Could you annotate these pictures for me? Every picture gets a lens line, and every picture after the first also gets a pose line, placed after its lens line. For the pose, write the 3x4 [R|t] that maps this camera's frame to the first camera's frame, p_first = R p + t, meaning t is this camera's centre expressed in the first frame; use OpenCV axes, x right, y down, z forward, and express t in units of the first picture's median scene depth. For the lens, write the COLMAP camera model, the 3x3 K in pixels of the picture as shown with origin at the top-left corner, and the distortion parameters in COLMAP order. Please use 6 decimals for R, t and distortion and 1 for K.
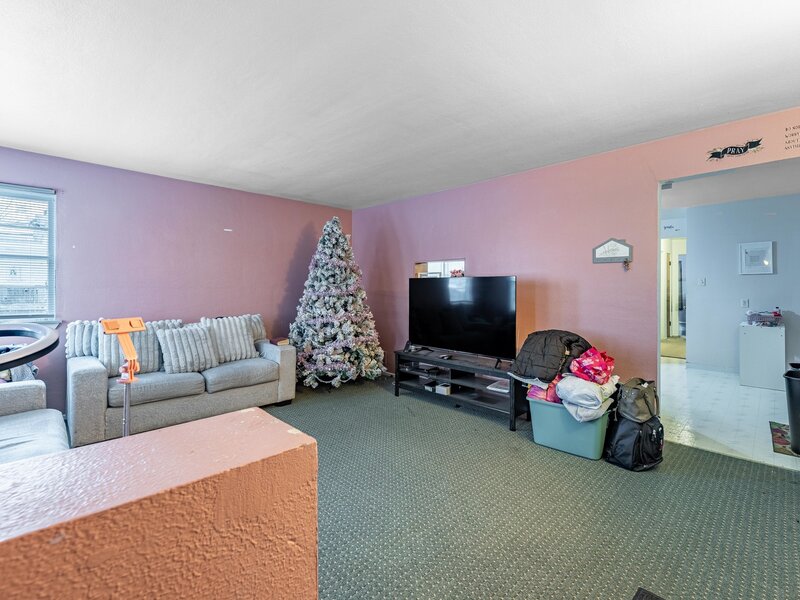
lens RADIAL K [[353.7, 0, 400.0], [0, 353.7, 300.0], [0, 0, 1]] dist [0.000056, 0.000024]
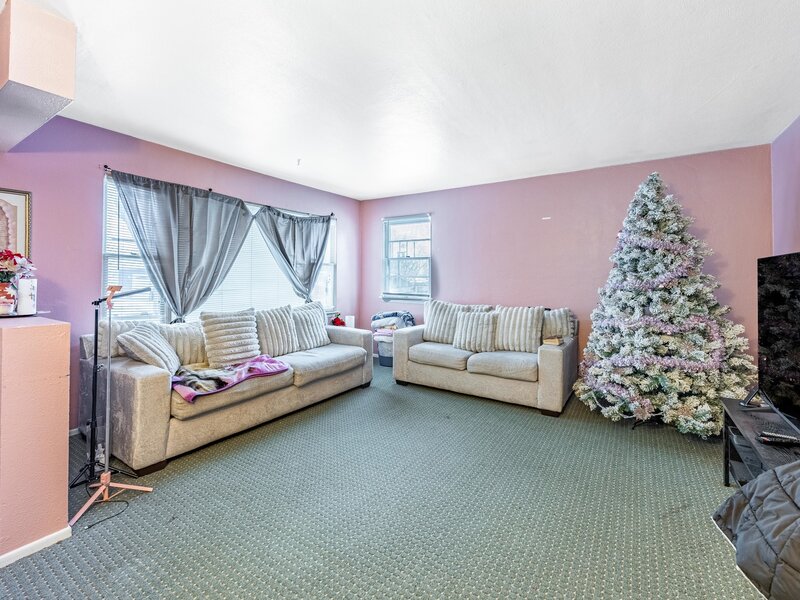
lens RADIAL K [[361.8, 0, 410.4], [0, 361.8, 287.2], [0, 0, 1]] dist [-0.000143, -0.000024]
pose [[0.250375, 0.024803, -0.967831, 0.397471], [-0.041038, 0.999045, 0.014986, -0.009704], [0.967279, 0.035966, 0.251153, 0.415589]]
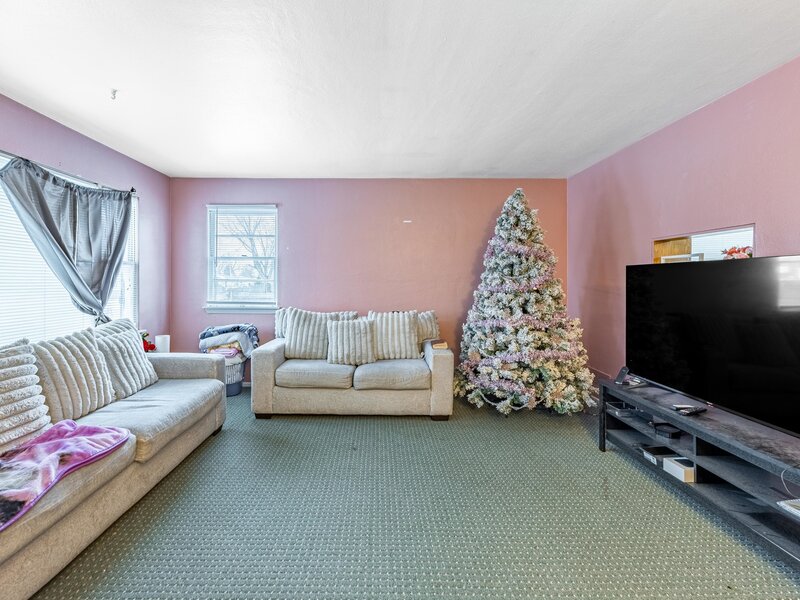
lens RADIAL K [[358.4, 0, 387.8], [0, 358.4, 289.8], [0, 0, 1]] dist [0.001418, -0.000291]
pose [[0.730368, 0.013924, -0.682912, 0.151831], [-0.024892, 0.999671, -0.006240, -0.005078], [0.682600, 0.021556, 0.730474, 0.263841]]
